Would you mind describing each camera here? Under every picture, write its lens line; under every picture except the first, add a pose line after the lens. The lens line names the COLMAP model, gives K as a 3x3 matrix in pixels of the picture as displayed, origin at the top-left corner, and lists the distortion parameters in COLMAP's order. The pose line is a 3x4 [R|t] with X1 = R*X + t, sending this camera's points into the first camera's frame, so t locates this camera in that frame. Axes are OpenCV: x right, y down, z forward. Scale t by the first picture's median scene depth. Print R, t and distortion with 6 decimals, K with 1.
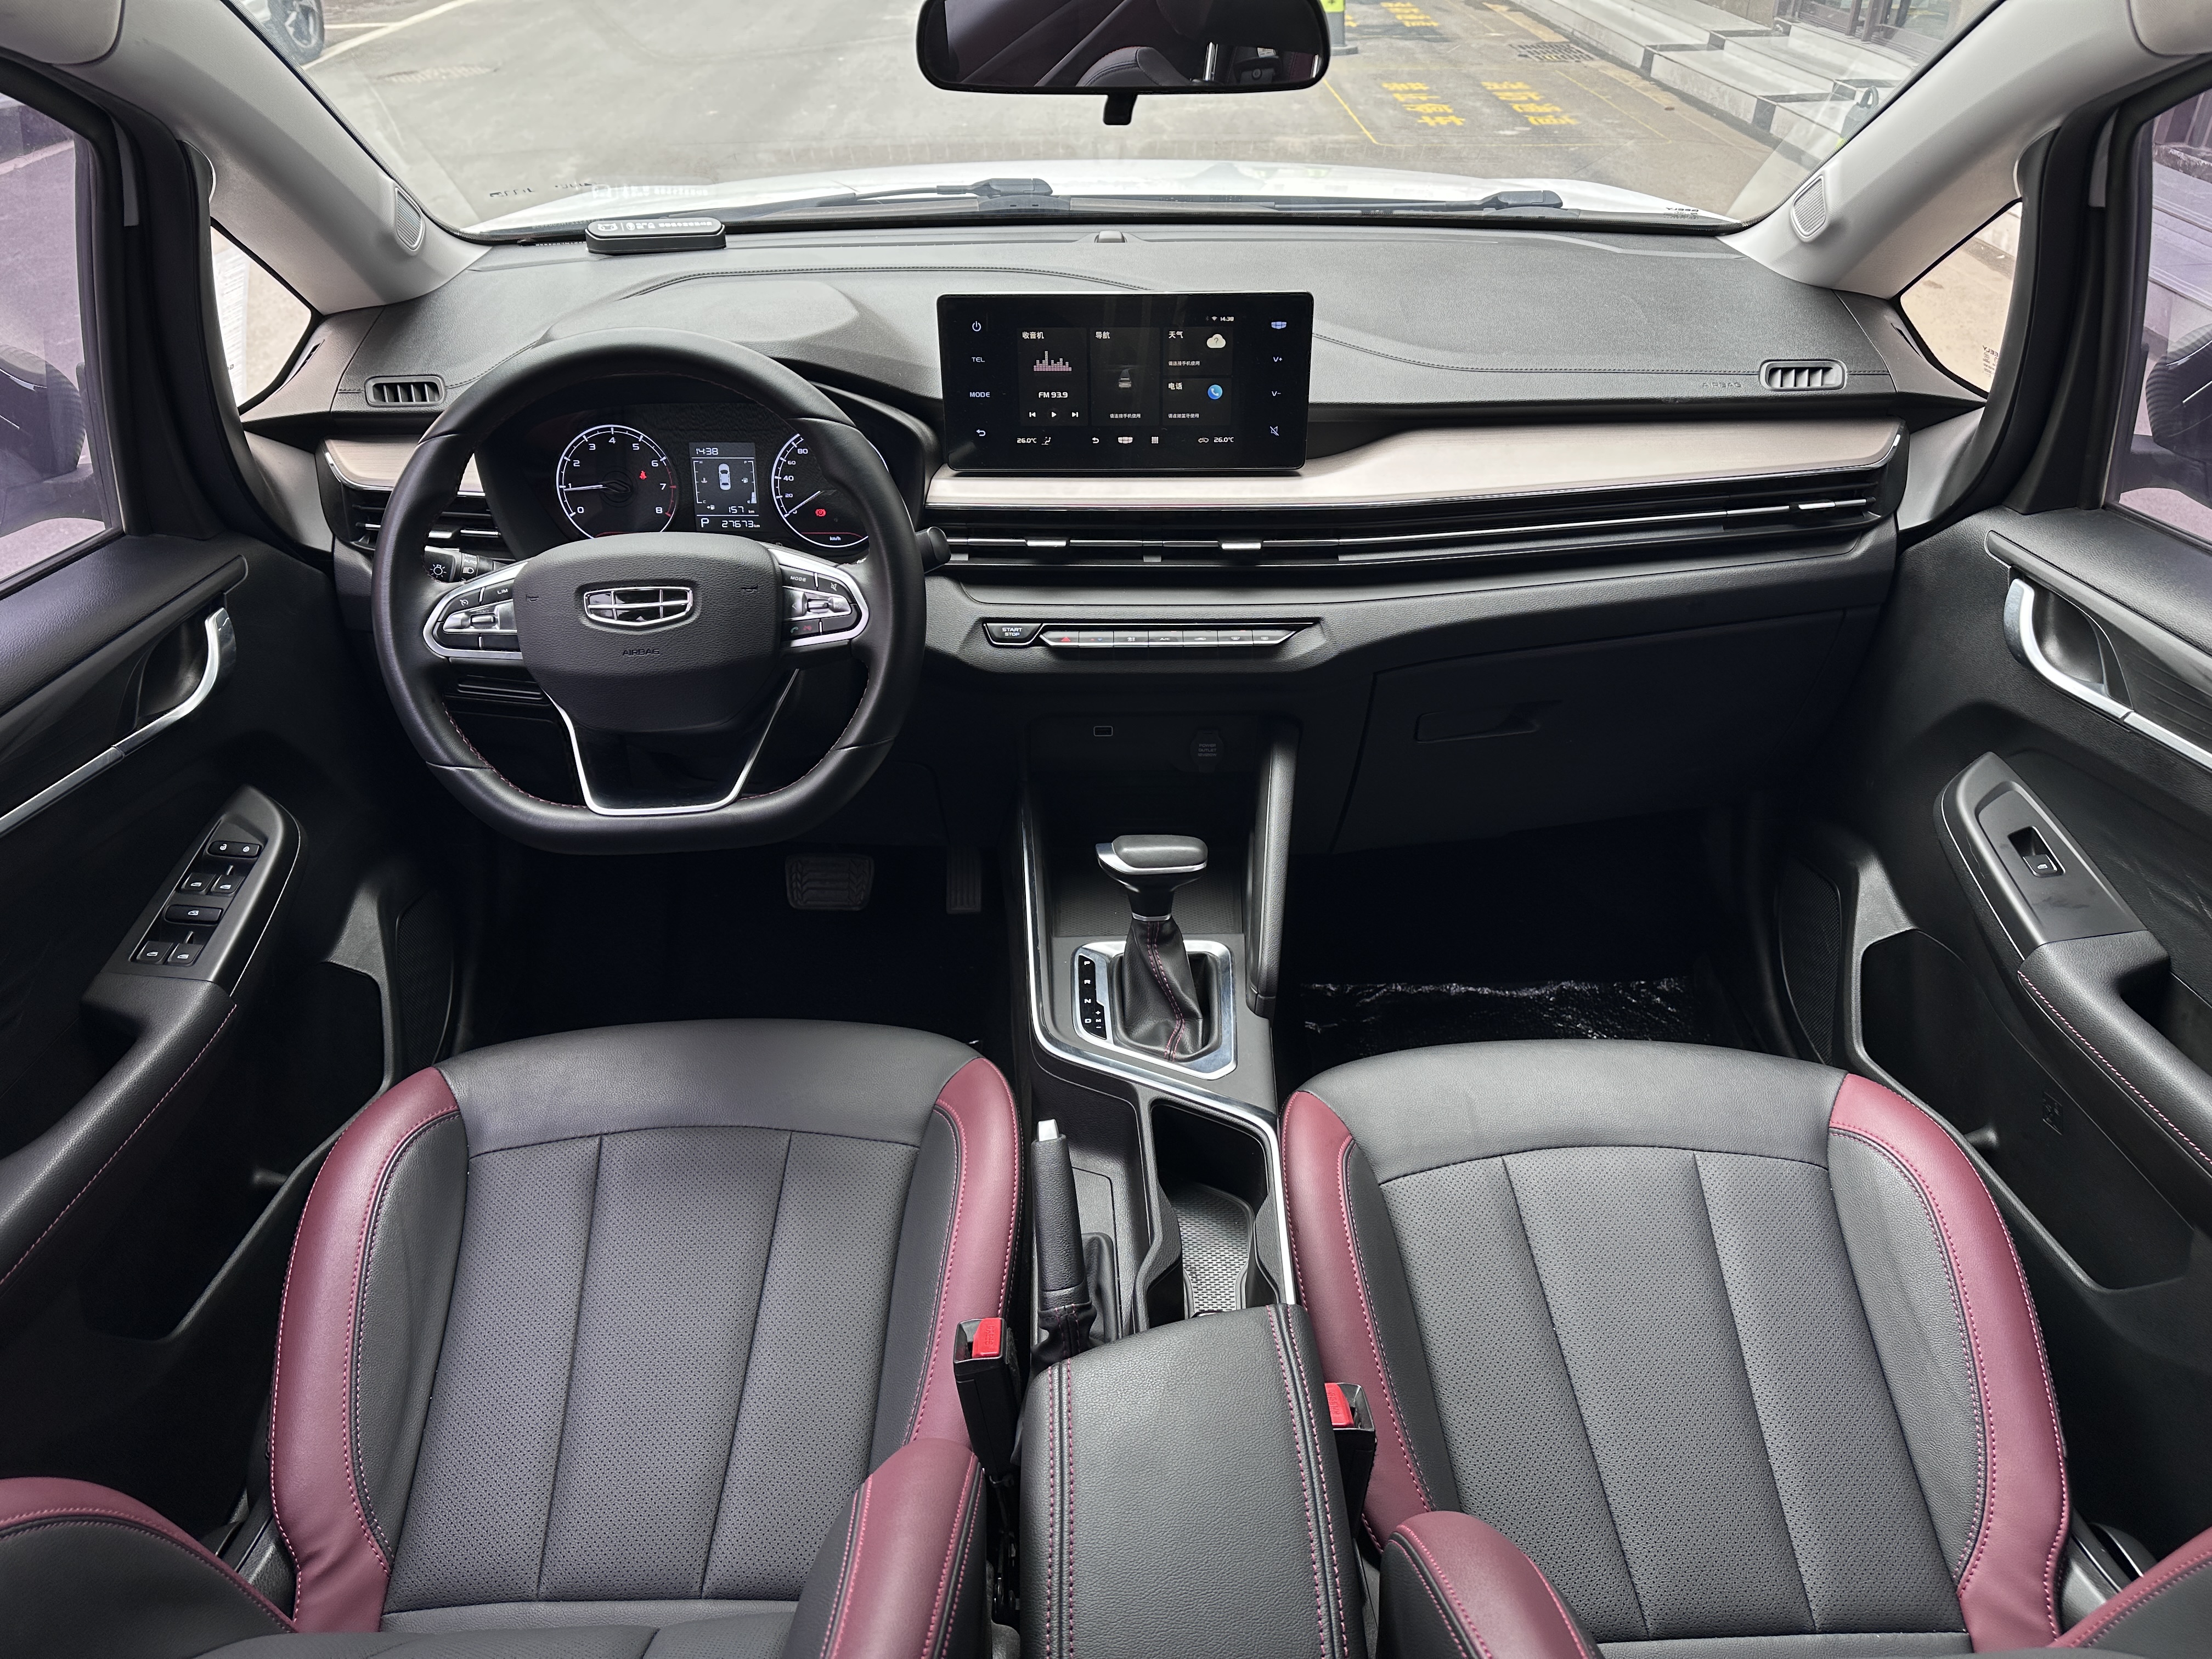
lens RADIAL K [[1550.3, 0, 1125.9], [0, 1550.3, 834.4], [0, 0, 1]] dist [0.144234, -0.328927]
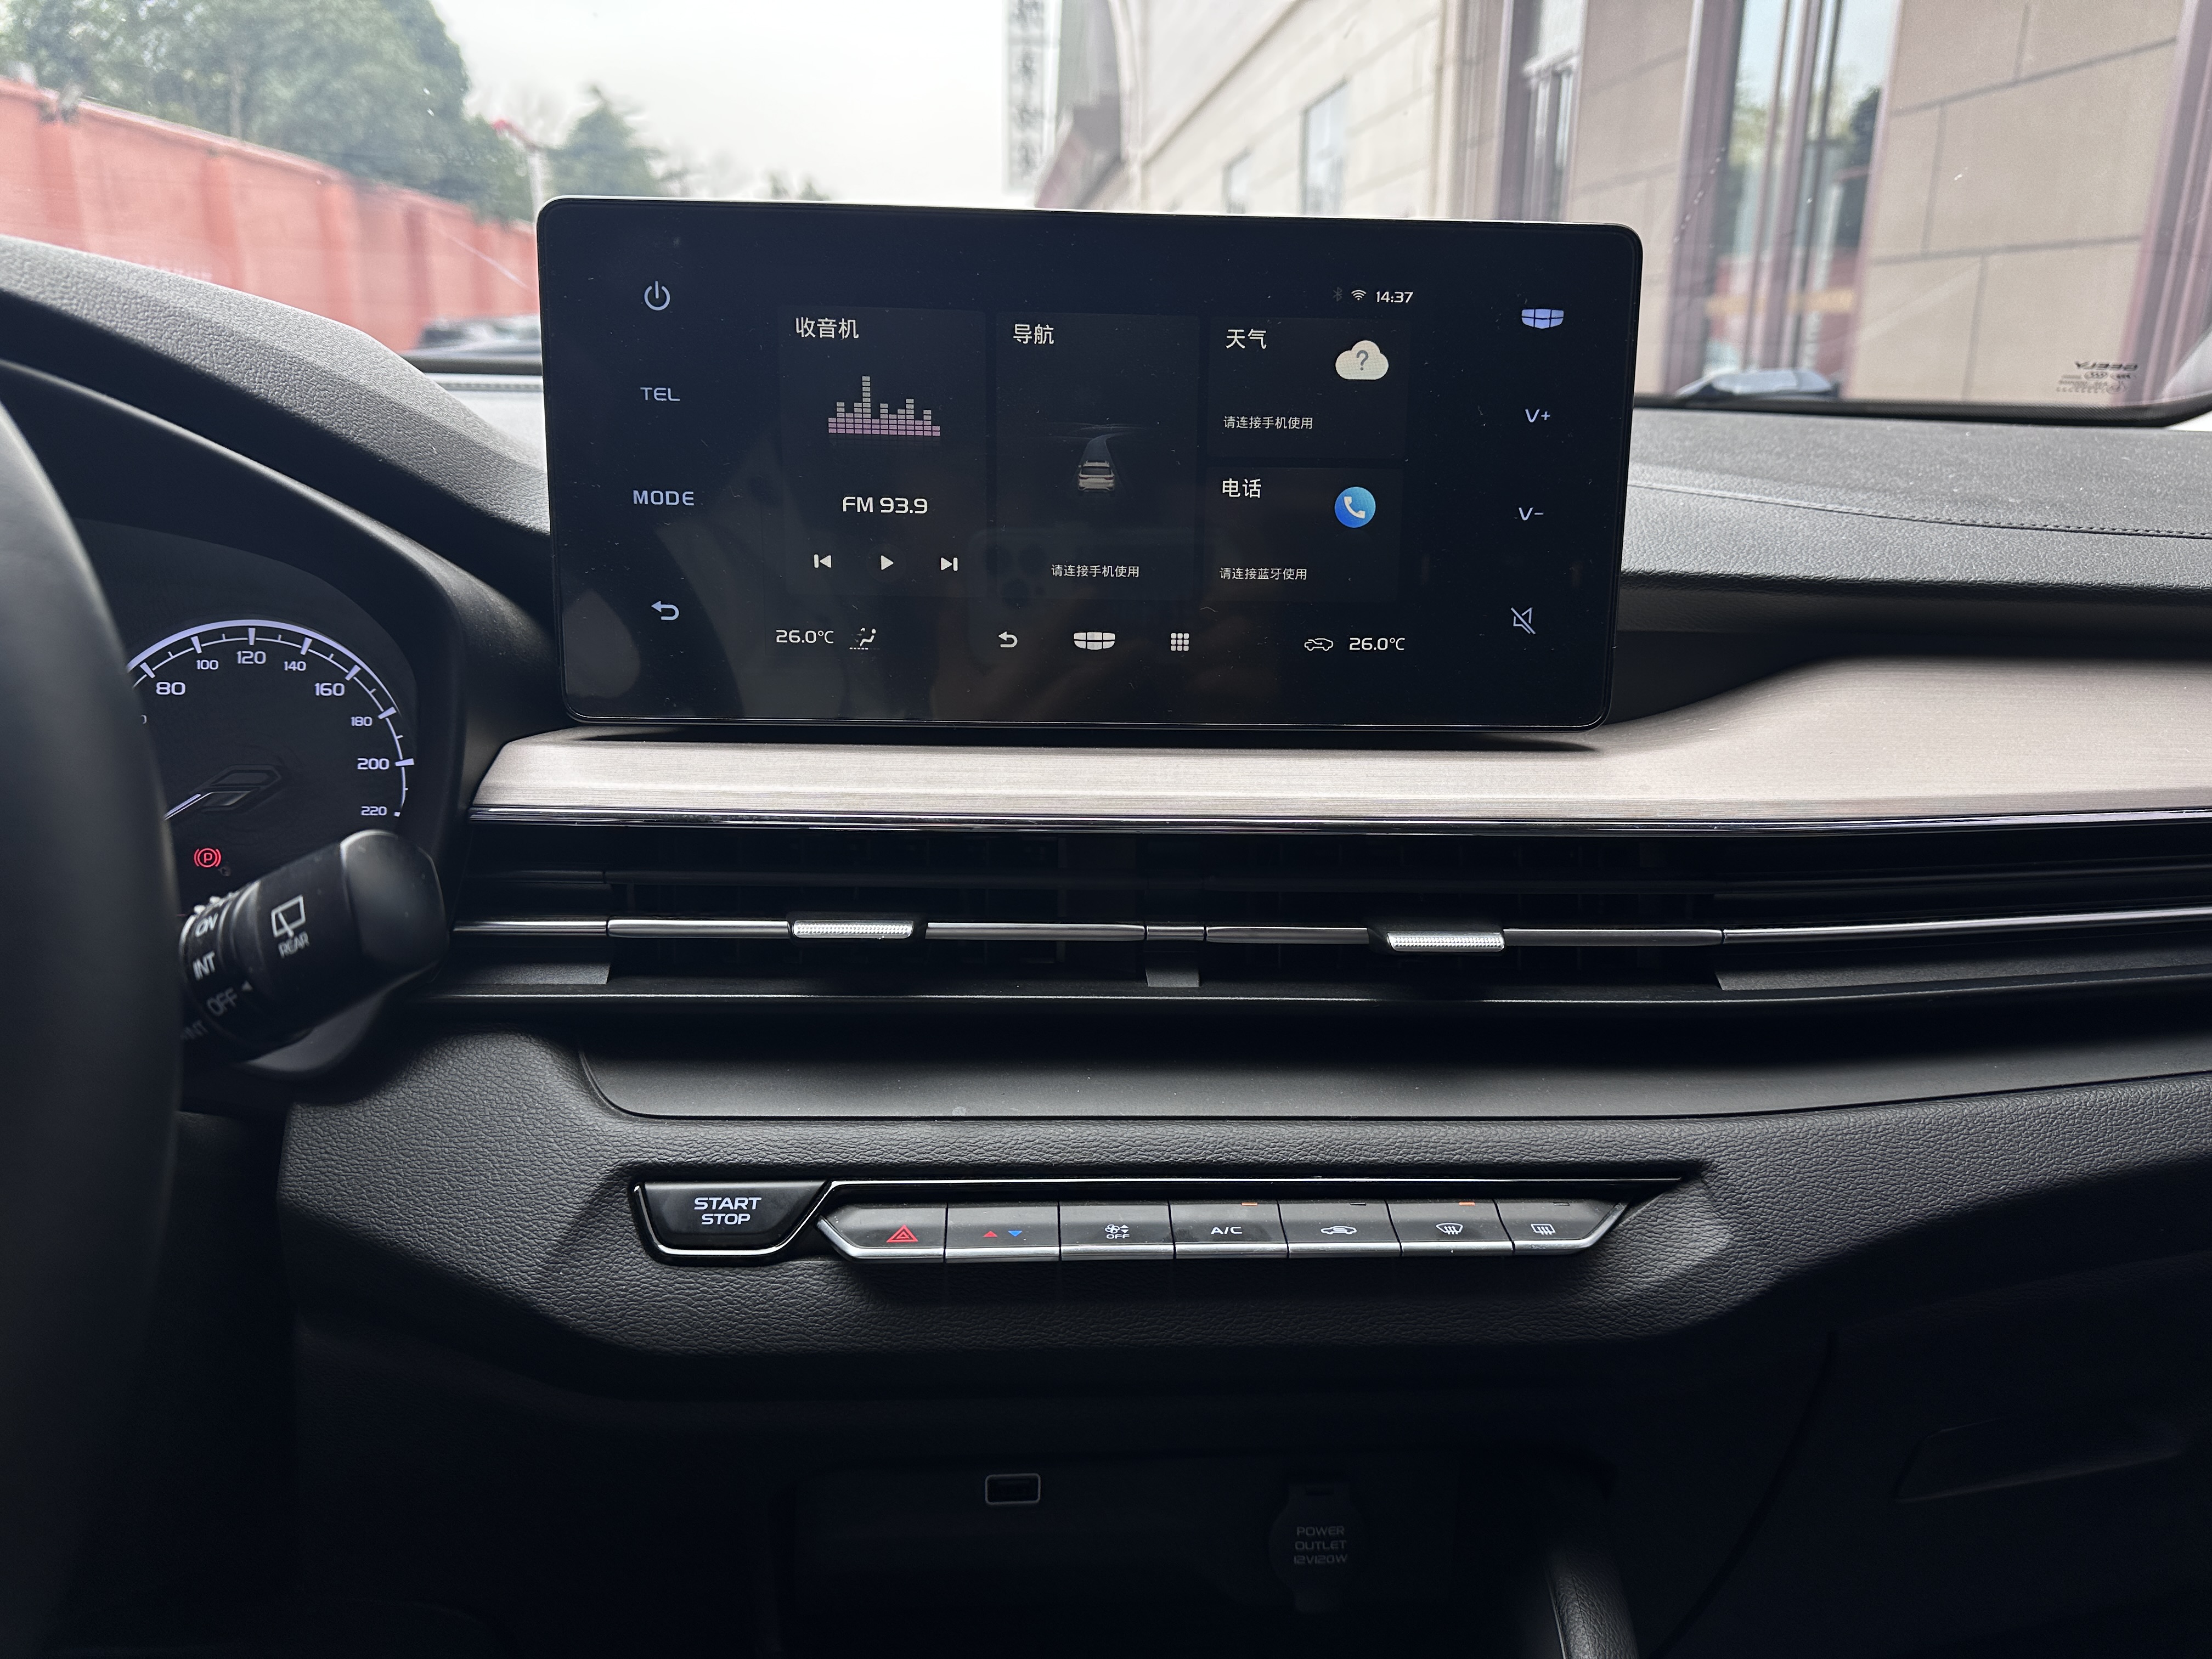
lens RADIAL K [[1553.4, 0, 1111.6], [0, 1553.4, 834.8], [0, 0, 1]] dist [0.110147, -0.158866]
pose [[0.997924, 0.009355, 0.063725, -0.018237], [0.010318, 0.953401, -0.301528, -0.108776], [-0.063576, 0.301560, 0.951325, 0.691515]]
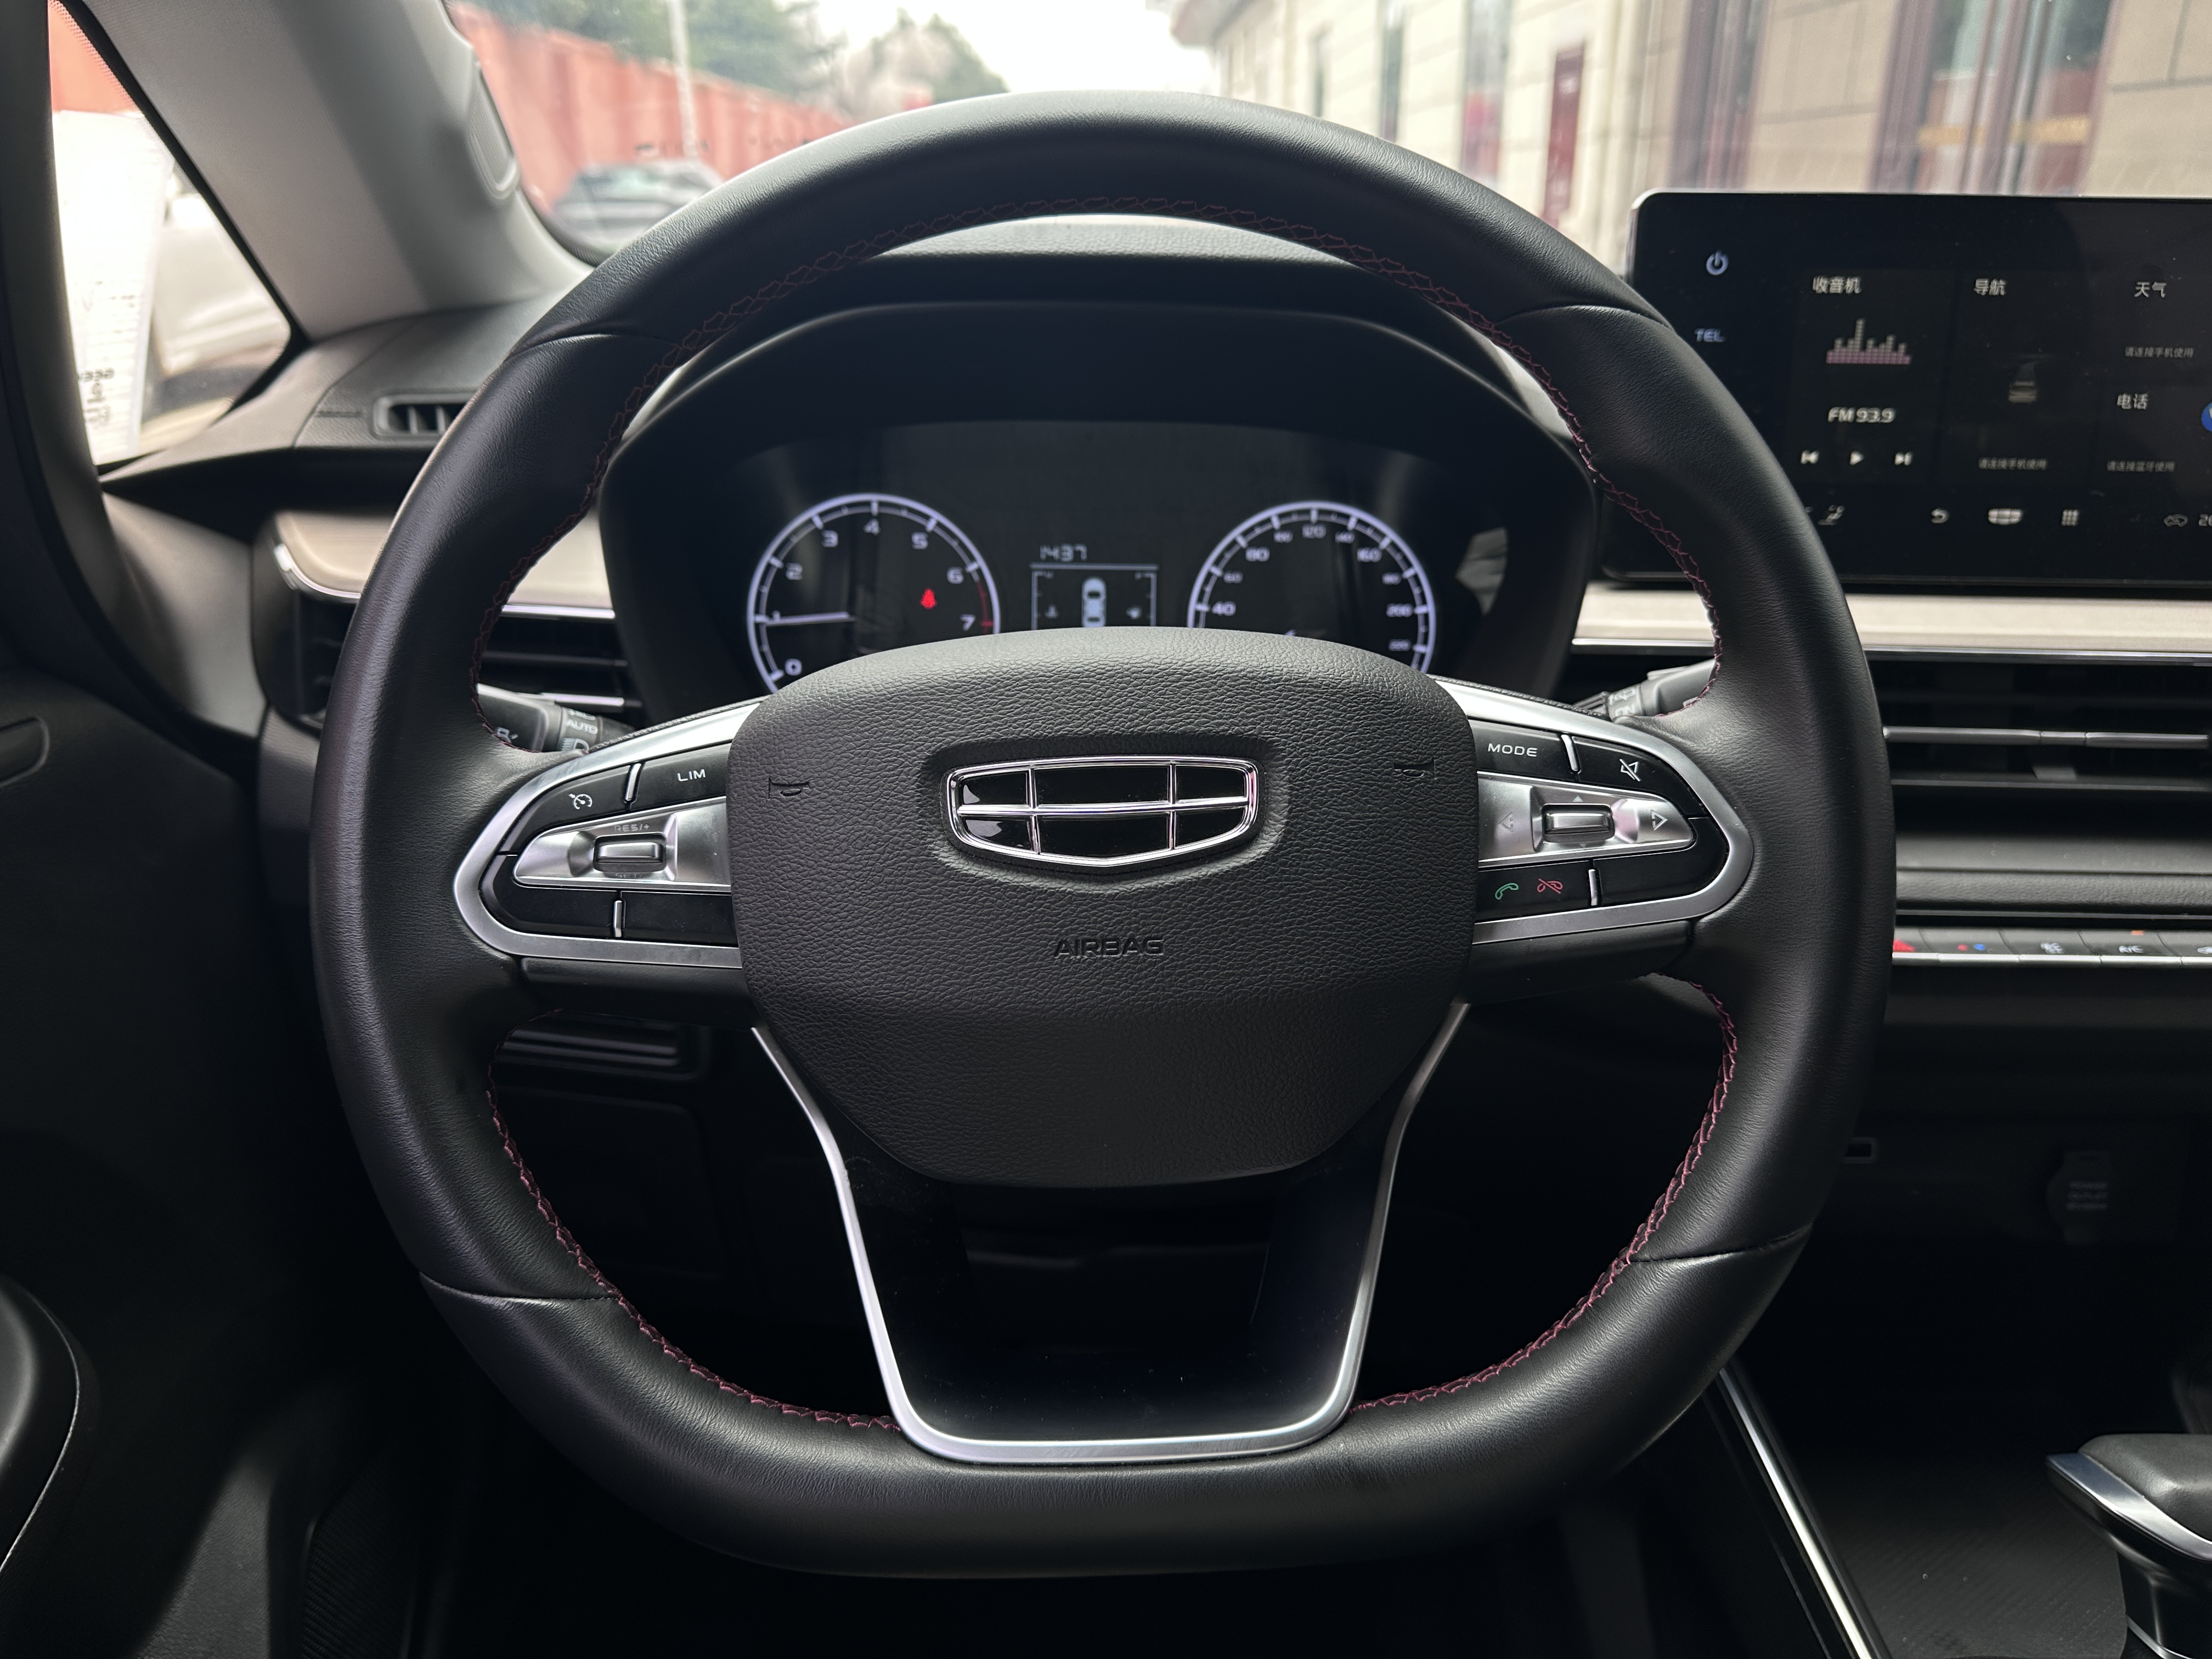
lens RADIAL K [[1584.2, 0, 1107.6], [0, 1584.2, 819.7], [0, 0, 1]] dist [0.042637, -0.067449]
pose [[0.999824, 0.017106, -0.007711, -0.260000], [-0.018387, 0.975161, -0.220733, -0.058541], [0.003744, 0.220836, 0.975304, 0.568216]]
